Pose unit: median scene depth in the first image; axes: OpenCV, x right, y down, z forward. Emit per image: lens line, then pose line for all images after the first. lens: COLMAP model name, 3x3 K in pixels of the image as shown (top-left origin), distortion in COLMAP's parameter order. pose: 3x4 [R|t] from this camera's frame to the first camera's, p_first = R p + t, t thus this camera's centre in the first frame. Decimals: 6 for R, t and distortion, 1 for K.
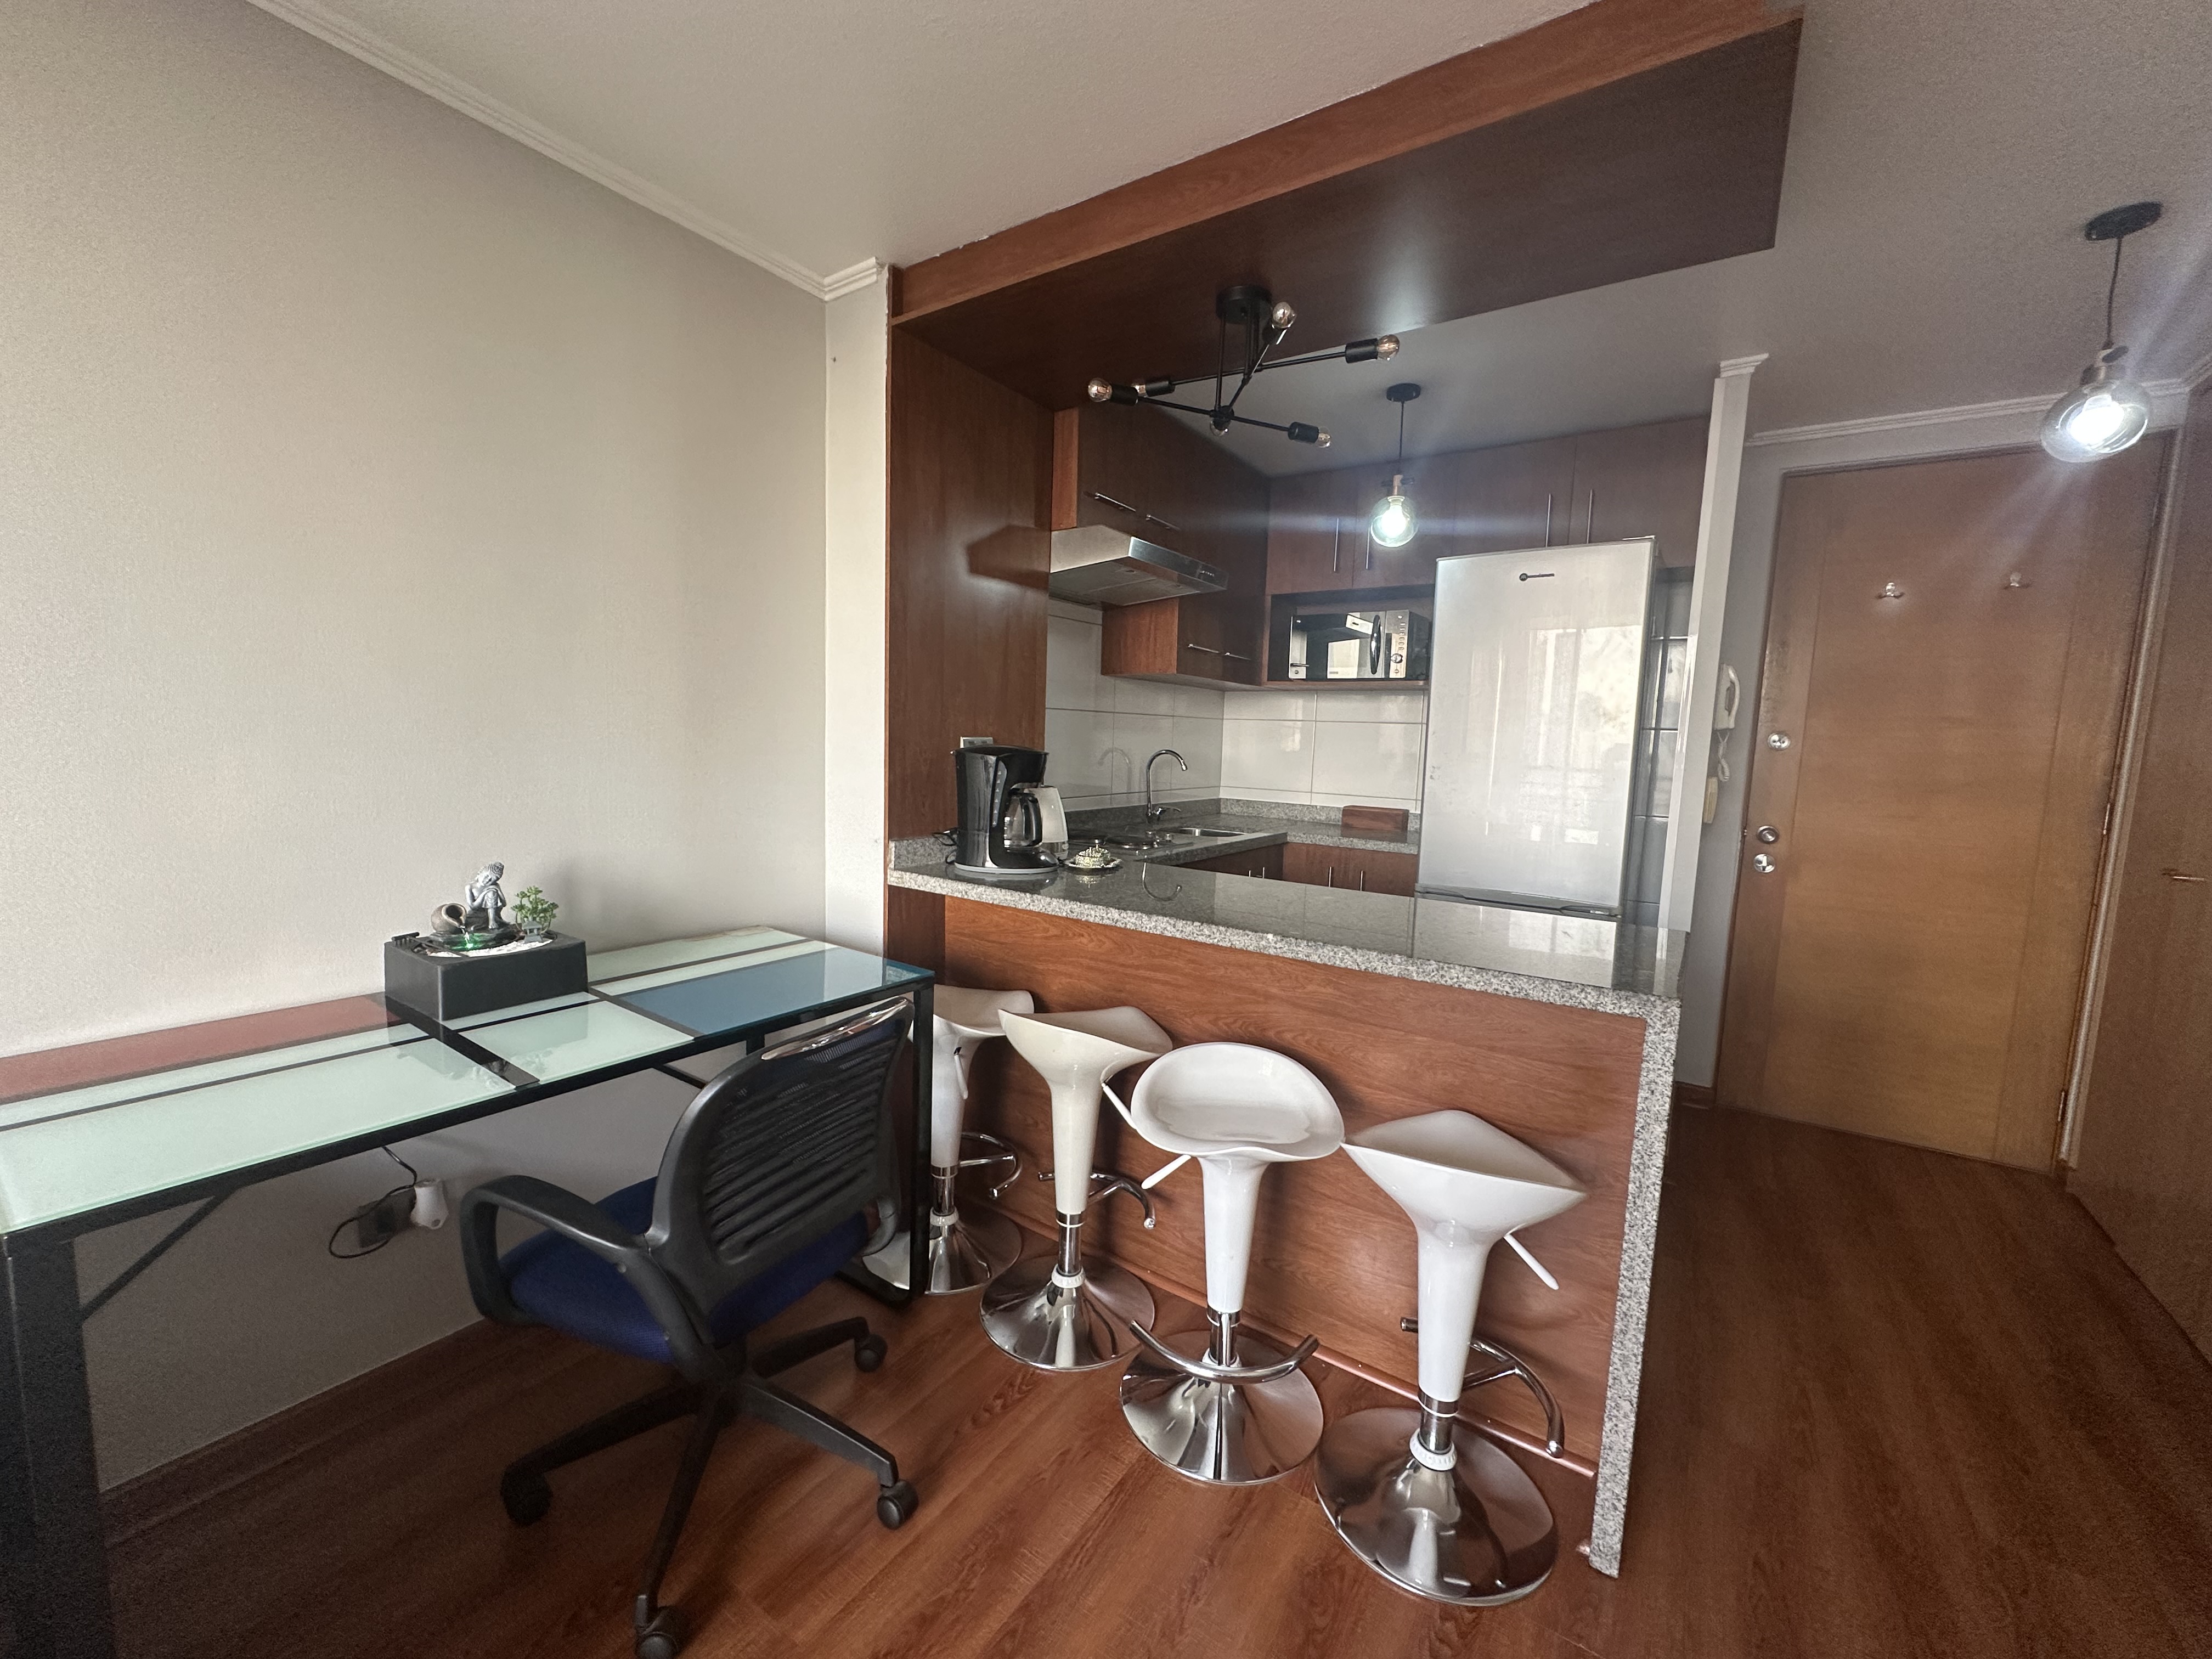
lens RADIAL K [[882.0, 0, 1105.5], [0, 882.0, 831.6], [0, 0, 1]] dist [-0.002257, 0.000931]
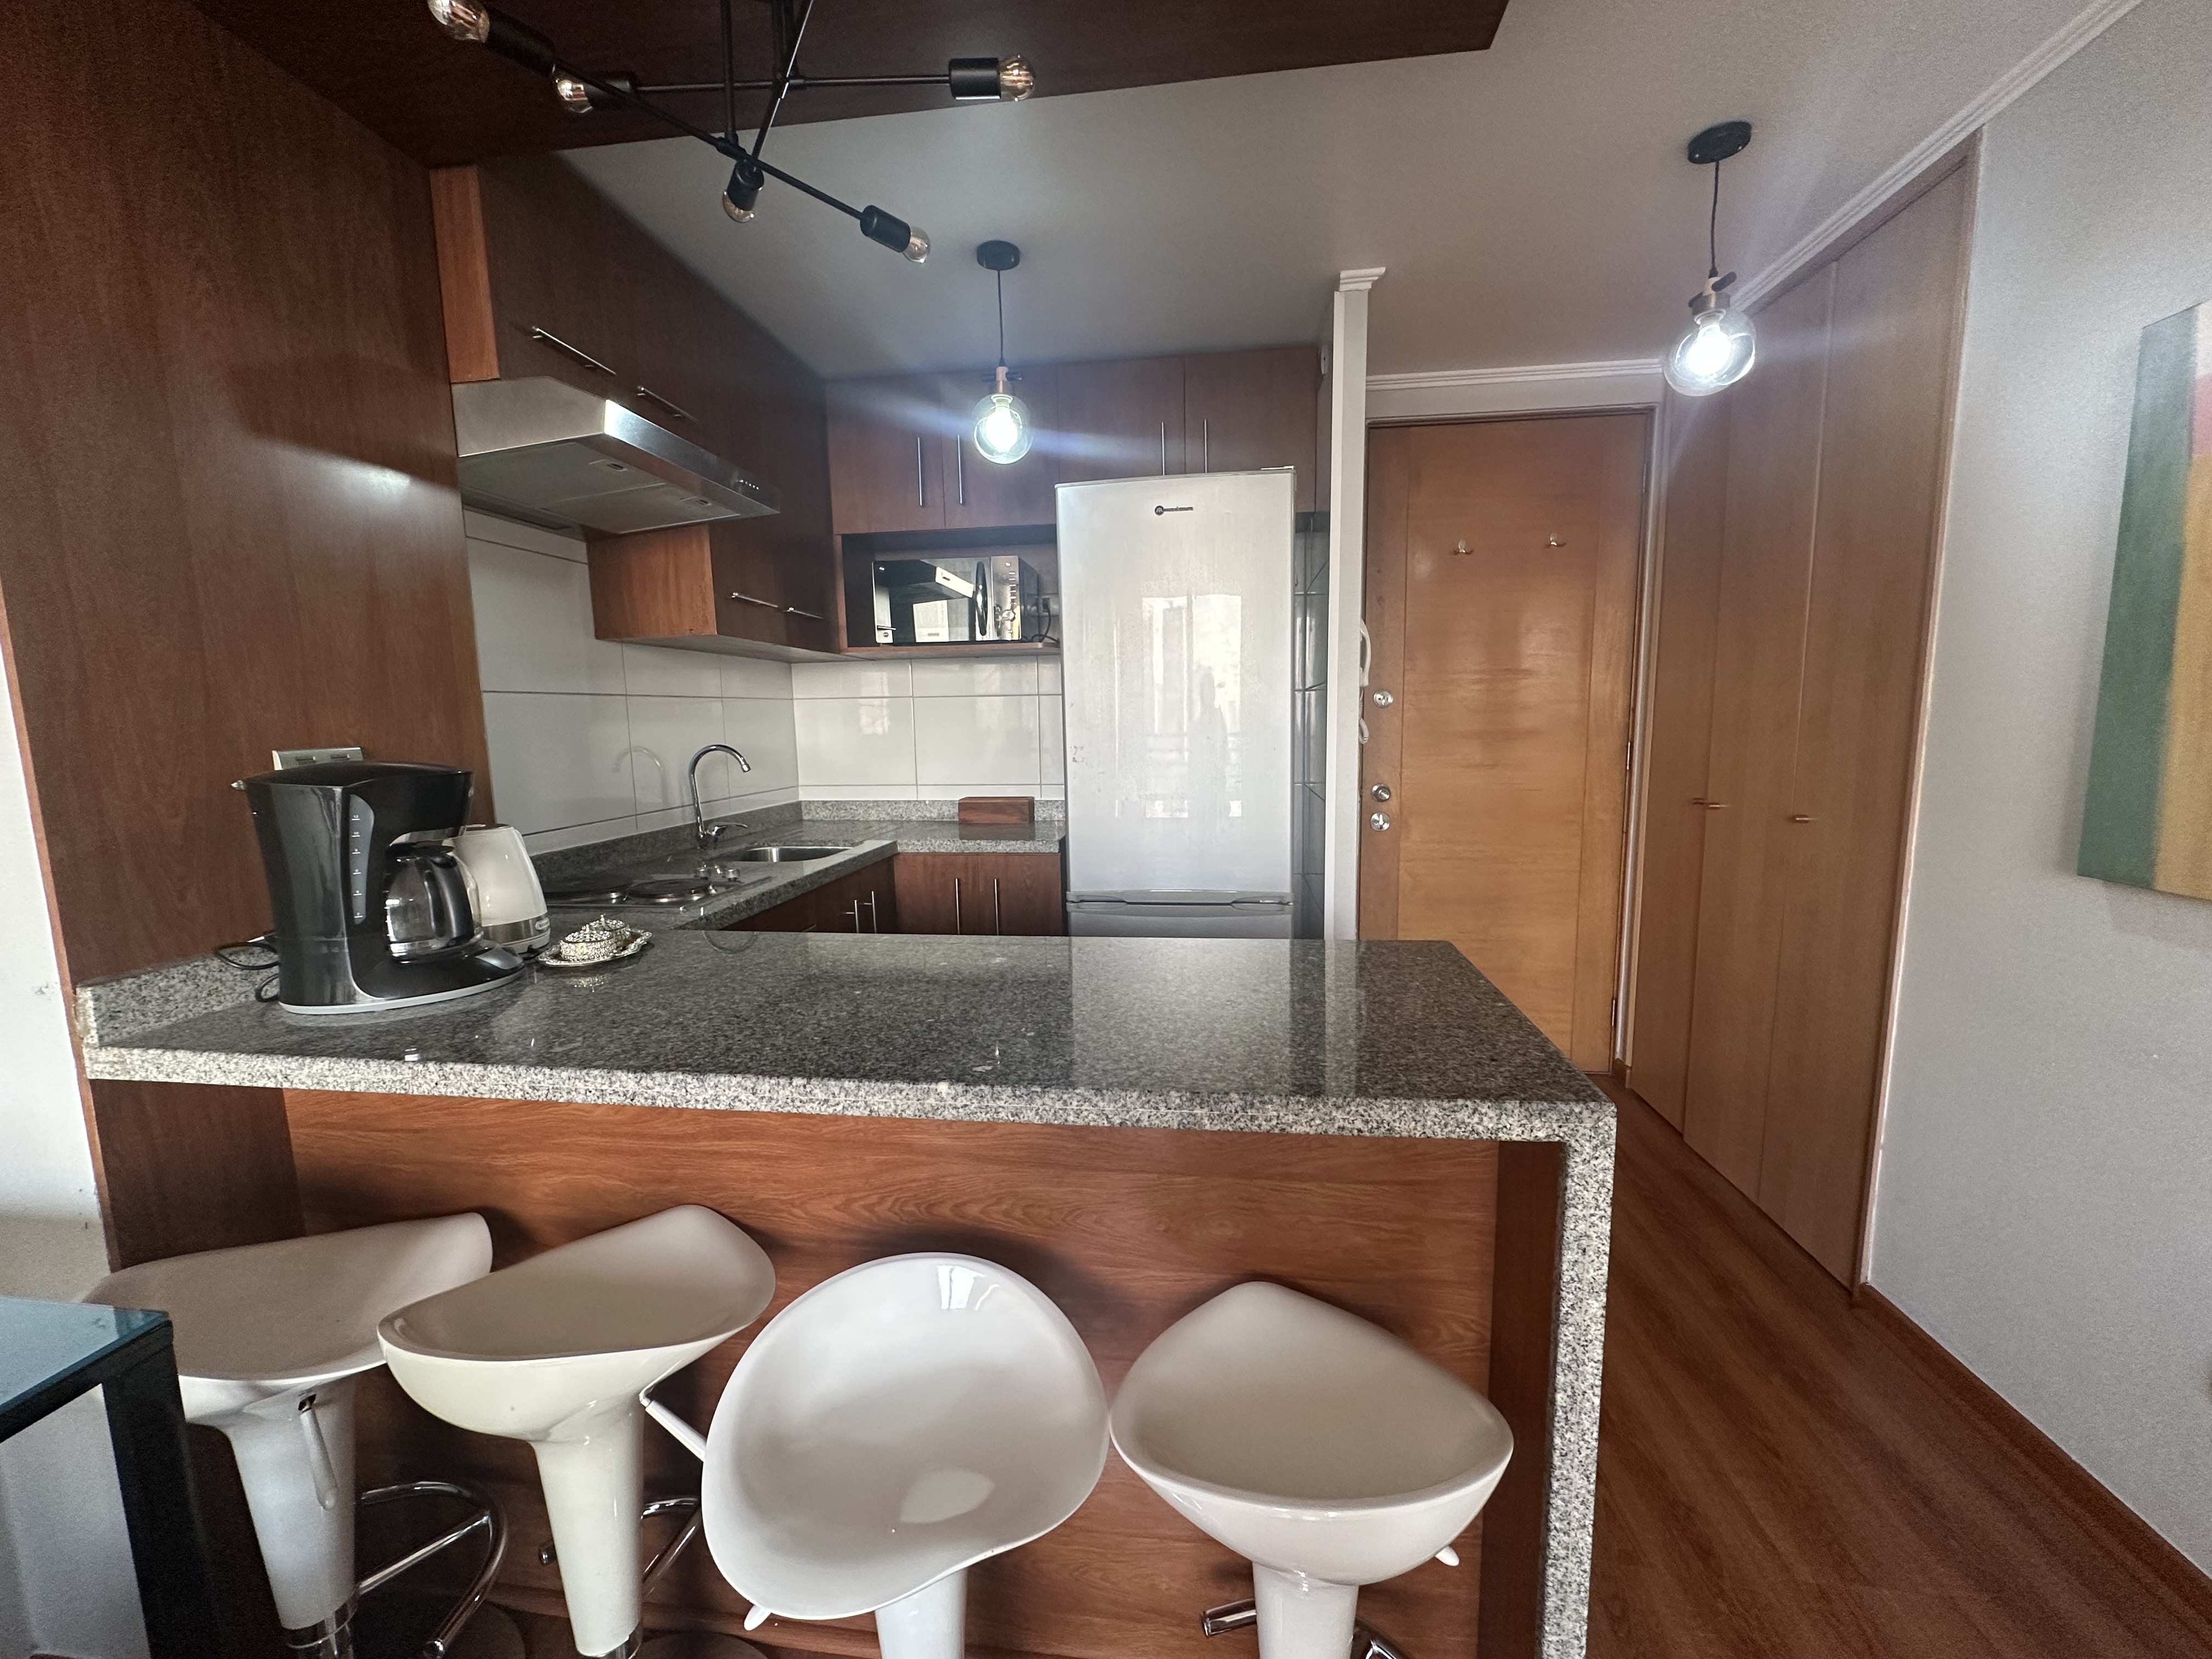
lens RADIAL K [[882.0, 0, 1105.5], [0, 882.0, 831.6], [0, 0, 1]] dist [-0.002257, 0.000931]
pose [[0.888512, -0.106655, 0.446285, 0.035181], [0.095949, 0.994295, 0.046594, -0.038906], [-0.448709, 0.001422, 0.893677, 0.332502]]
